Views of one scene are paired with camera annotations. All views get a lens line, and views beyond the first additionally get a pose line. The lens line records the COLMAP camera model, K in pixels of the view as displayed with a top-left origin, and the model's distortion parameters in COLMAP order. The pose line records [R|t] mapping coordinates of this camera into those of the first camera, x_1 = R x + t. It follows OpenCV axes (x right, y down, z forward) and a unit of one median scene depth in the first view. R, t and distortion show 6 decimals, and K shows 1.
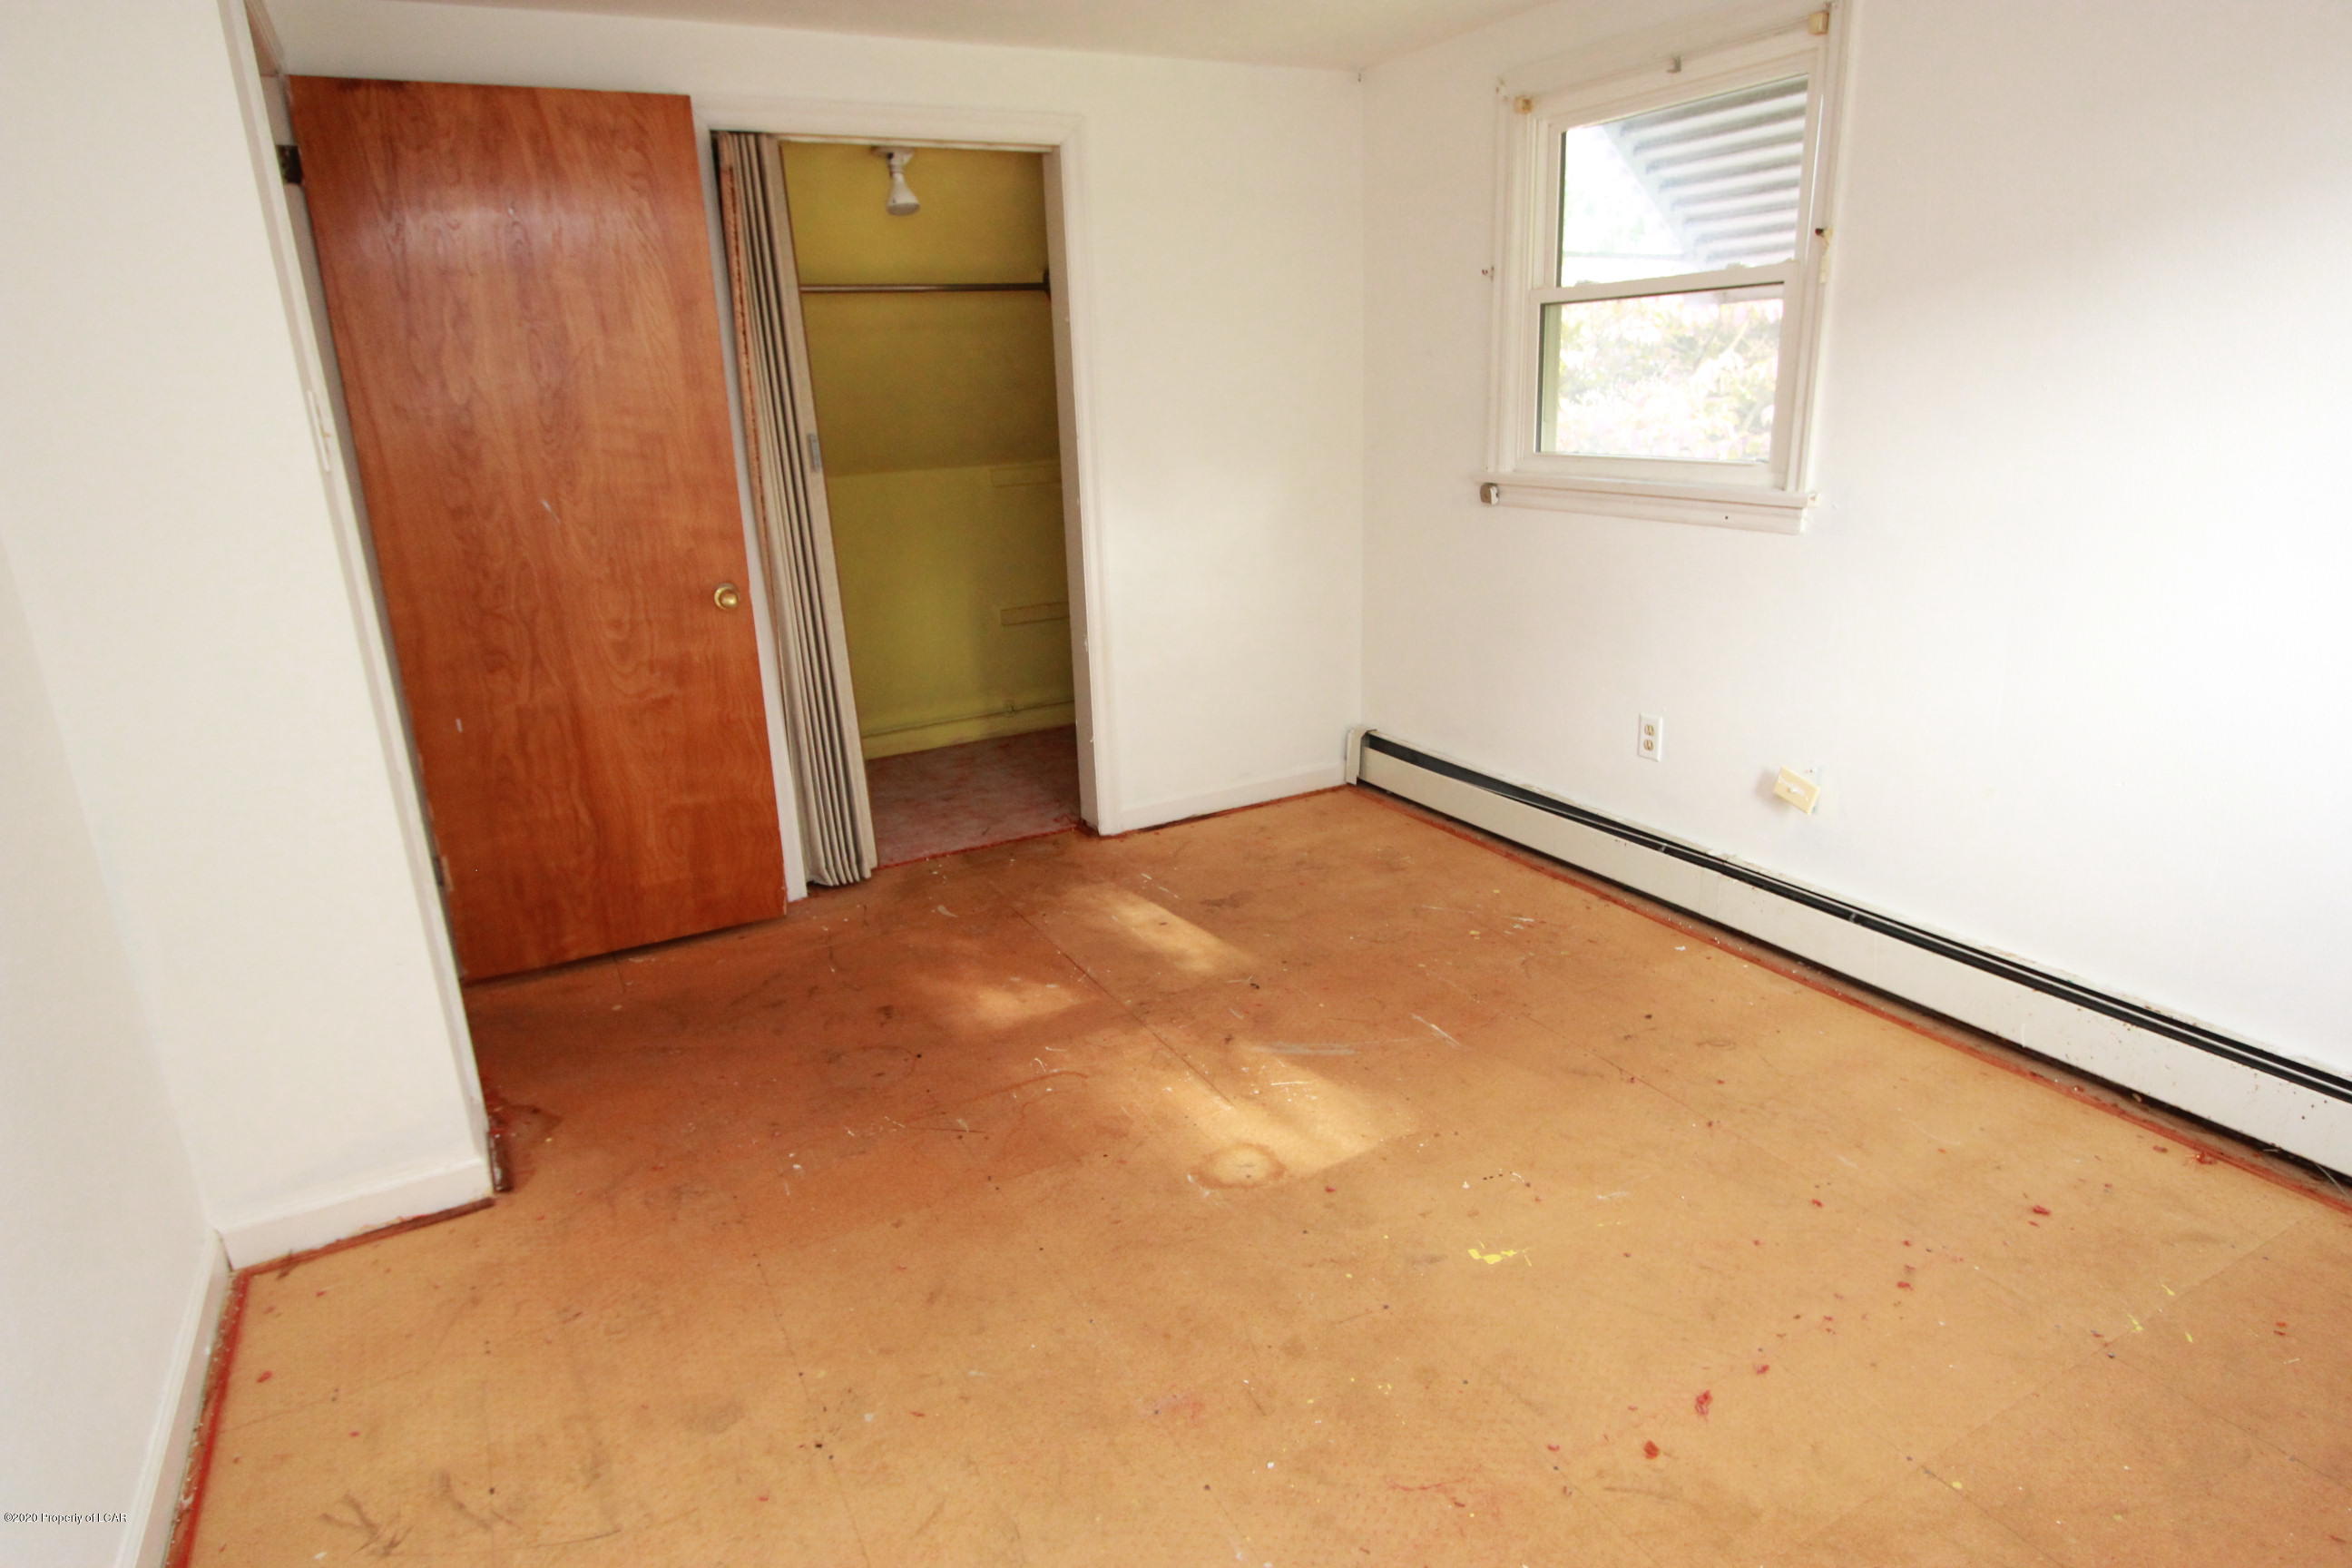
lens RADIAL K [[1320.0, 0, 1175.6], [0, 1320.0, 790.1], [0, 0, 1]] dist [-0.012899, 0.004008]
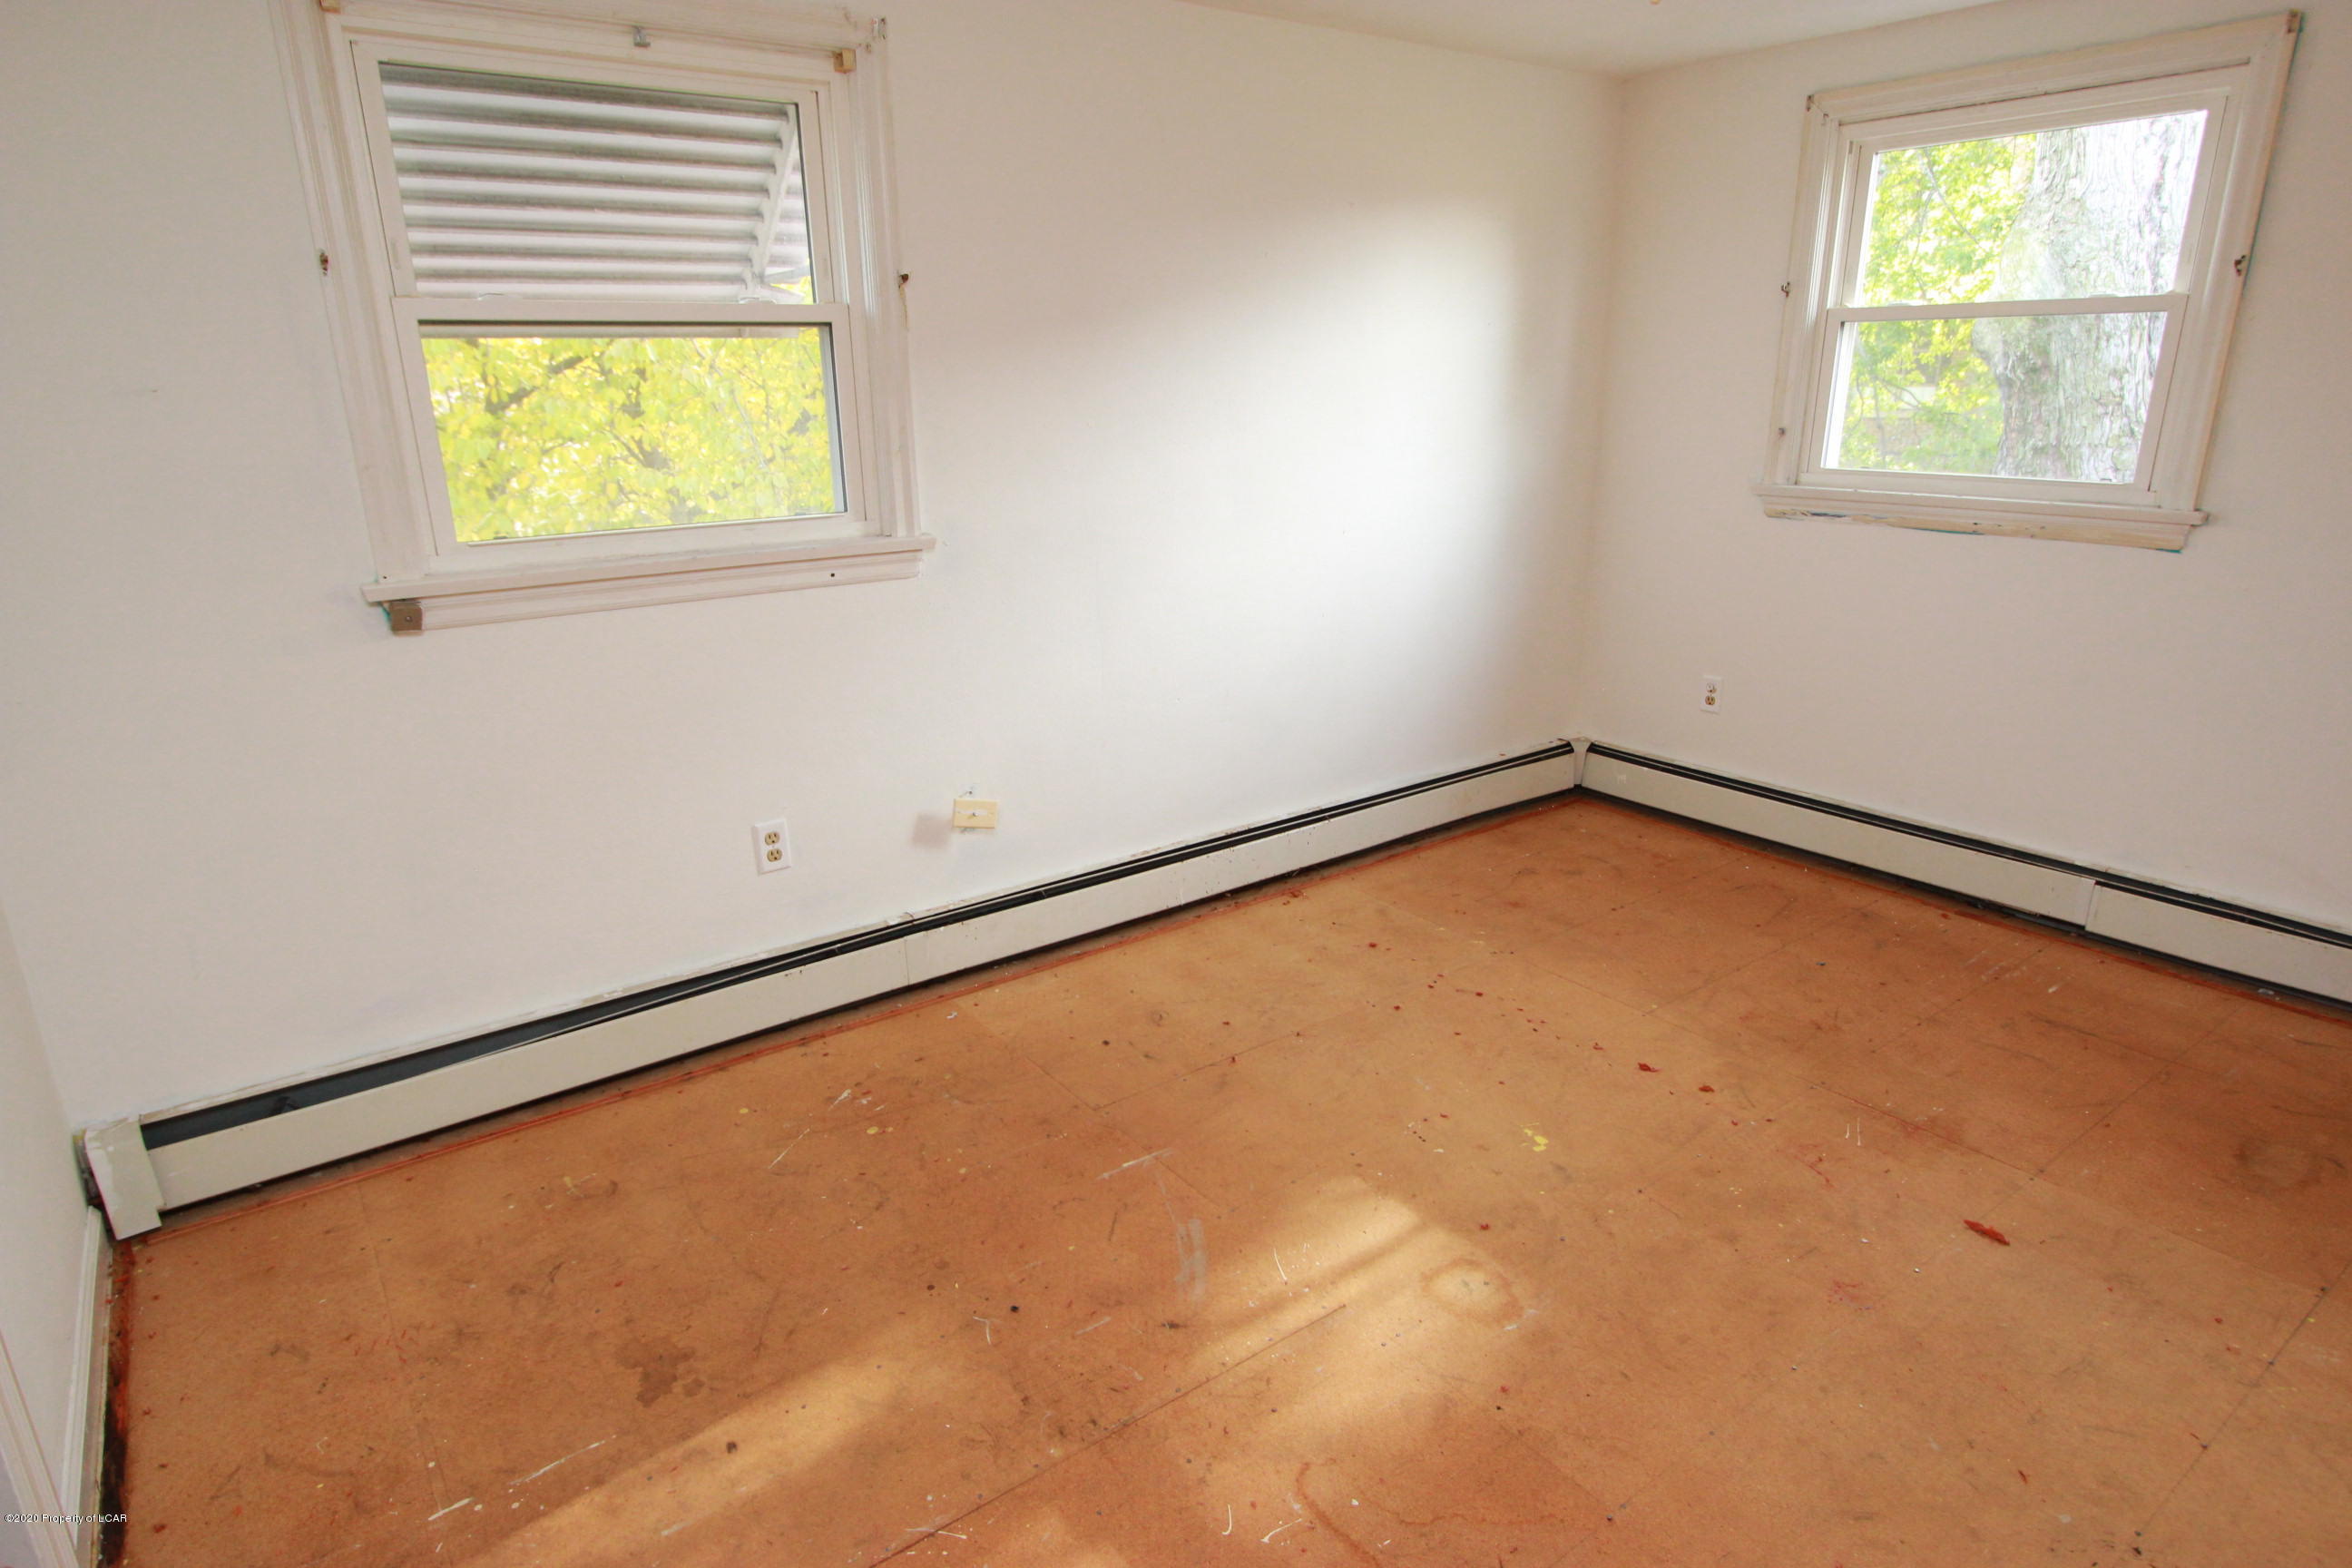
lens RADIAL K [[1320.0, 0, 1175.6], [0, 1320.0, 790.1], [0, 0, 1]] dist [-0.012899, 0.004008]
pose [[-0.145606, -0.254868, 0.955950, -0.542940], [0.316940, 0.903308, 0.289107, -0.266966], [-0.937202, 0.345075, -0.050750, 0.893692]]
